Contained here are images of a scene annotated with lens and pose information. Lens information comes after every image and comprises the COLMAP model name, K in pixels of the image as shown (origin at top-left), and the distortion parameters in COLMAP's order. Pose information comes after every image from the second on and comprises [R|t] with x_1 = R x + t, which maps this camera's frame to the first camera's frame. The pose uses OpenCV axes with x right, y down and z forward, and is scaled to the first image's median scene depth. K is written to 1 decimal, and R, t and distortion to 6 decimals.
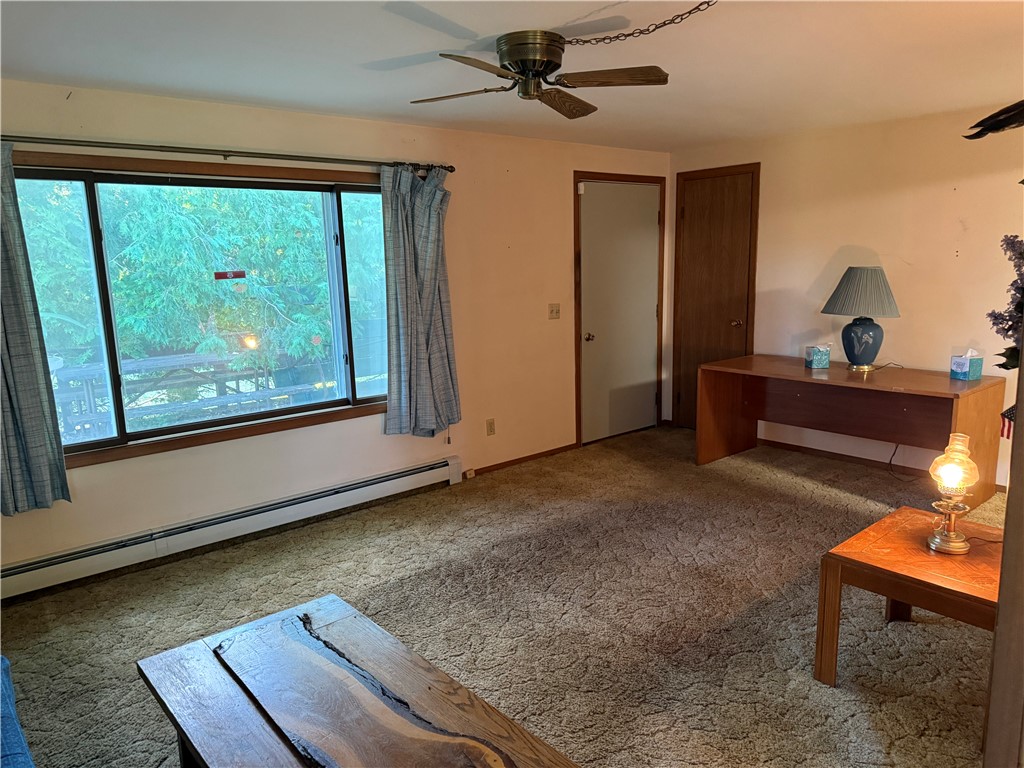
lens RADIAL K [[719.1, 0, 522.9], [0, 719.1, 389.2], [0, 0, 1]] dist [0.074676, -0.092730]
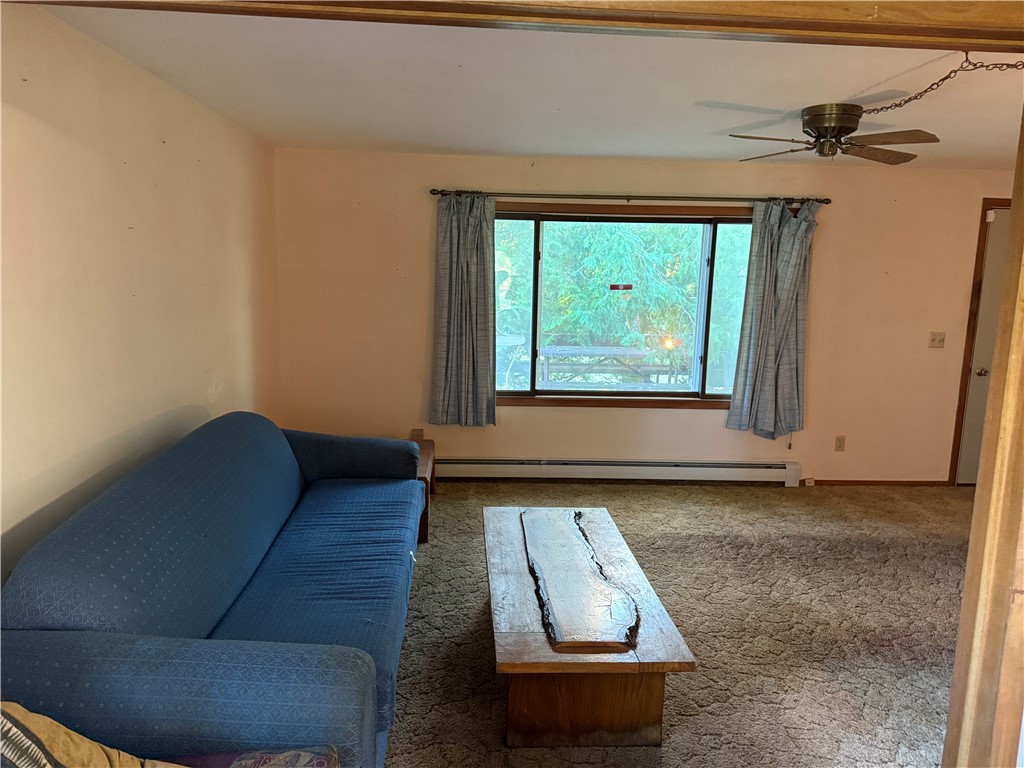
lens RADIAL K [[719.1, 0, 504.7], [0, 719.1, 387.0], [0, 0, 1]] dist [0.074676, -0.092730]
pose [[0.785255, 0.143125, -0.602404, 0.240129], [-0.153826, 0.987509, 0.034105, 0.013142], [0.599760, 0.065884, 0.797463, -0.169220]]
